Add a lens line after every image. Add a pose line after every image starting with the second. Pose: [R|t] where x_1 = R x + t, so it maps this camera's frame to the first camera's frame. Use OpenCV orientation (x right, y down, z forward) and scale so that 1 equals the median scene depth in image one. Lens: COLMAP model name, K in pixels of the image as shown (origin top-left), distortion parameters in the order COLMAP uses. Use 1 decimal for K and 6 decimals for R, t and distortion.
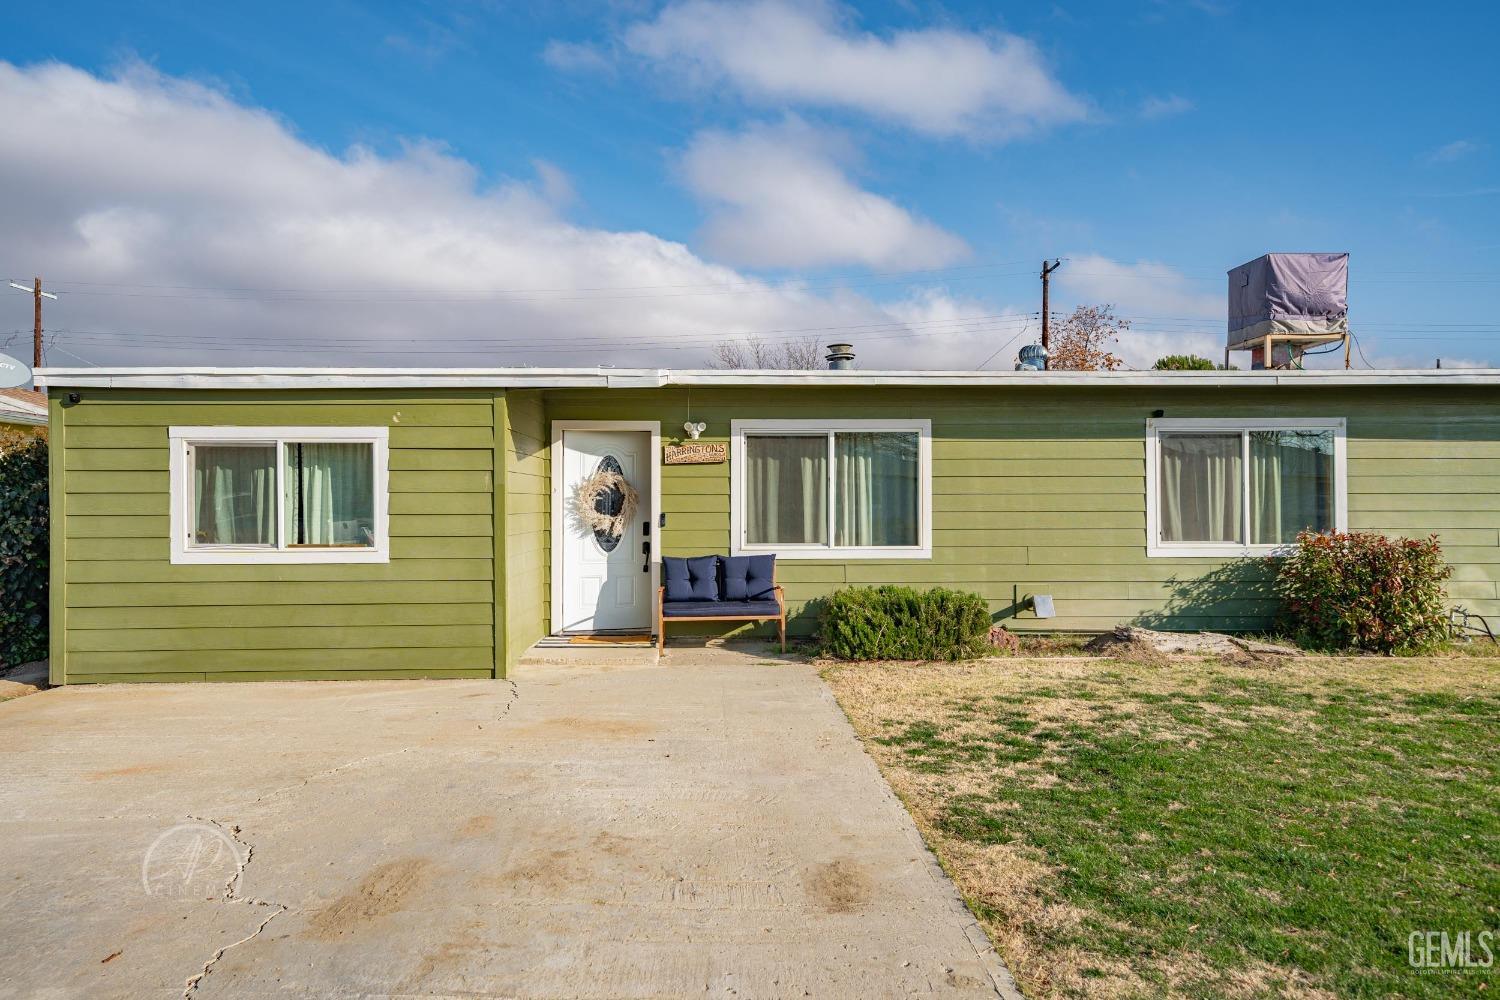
lens RADIAL K [[989.9, 0, 744.0], [0, 989.9, 500.1], [0, 0, 1]] dist [0.039251, 0.002132]
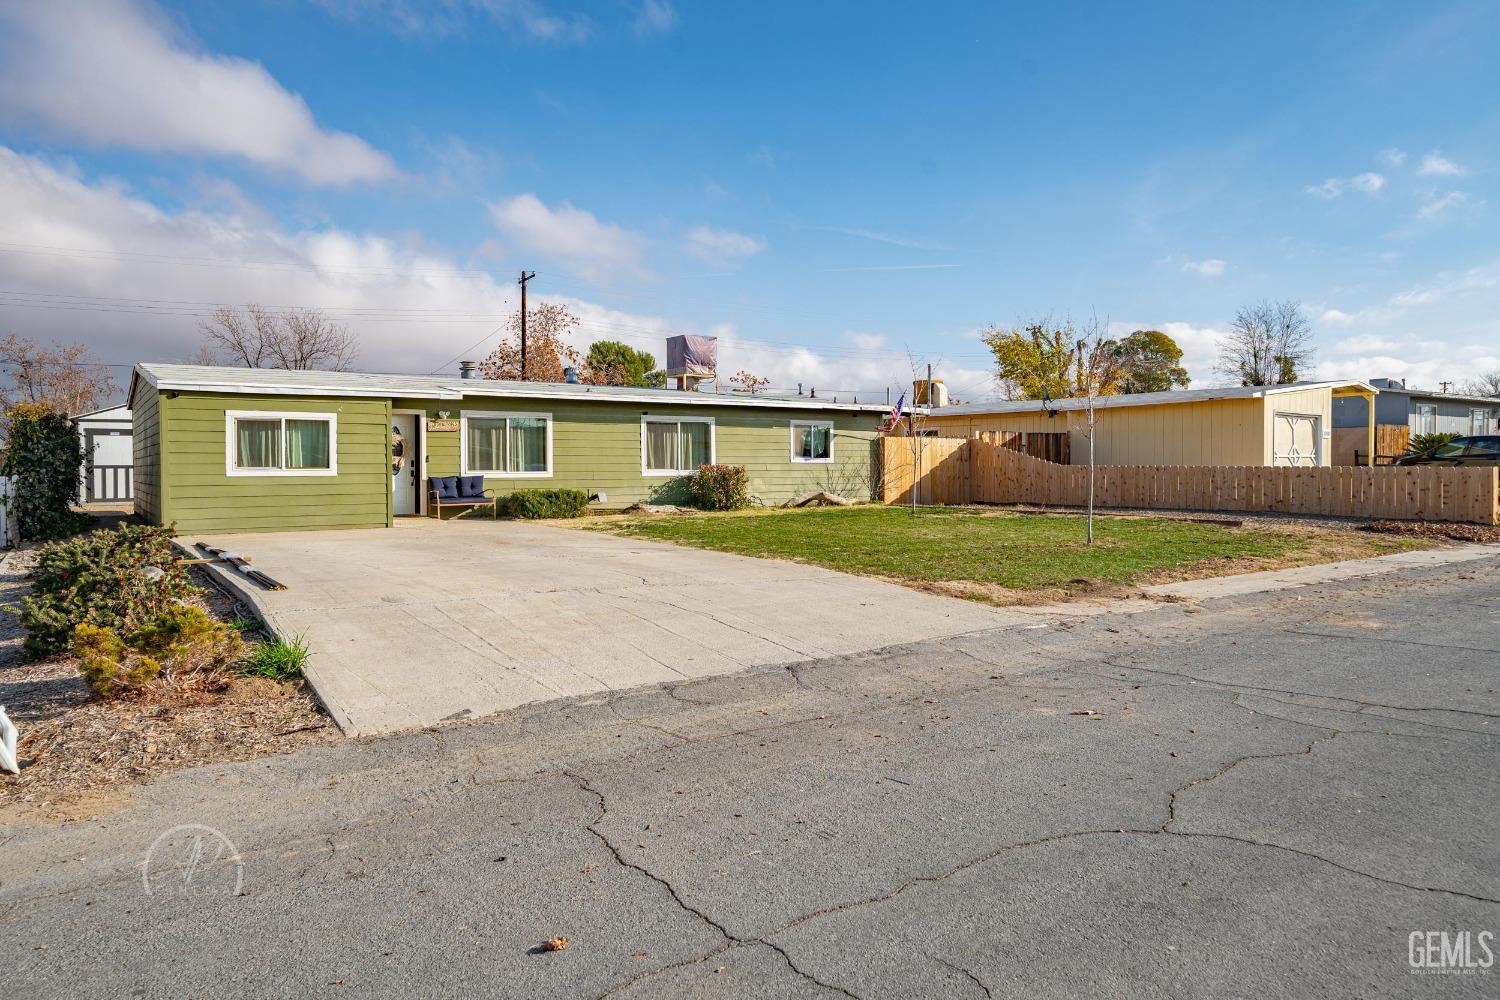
lens RADIAL K [[989.9, 0, 749.4], [0, 989.9, 502.4], [0, 0, 1]] dist [0.039251, 0.002132]
pose [[0.844431, -0.020577, 0.535270, -0.617014], [-0.001626, 0.999159, 0.040976, 0.024666], [-0.535662, -0.035472, 0.843687, -1.073552]]
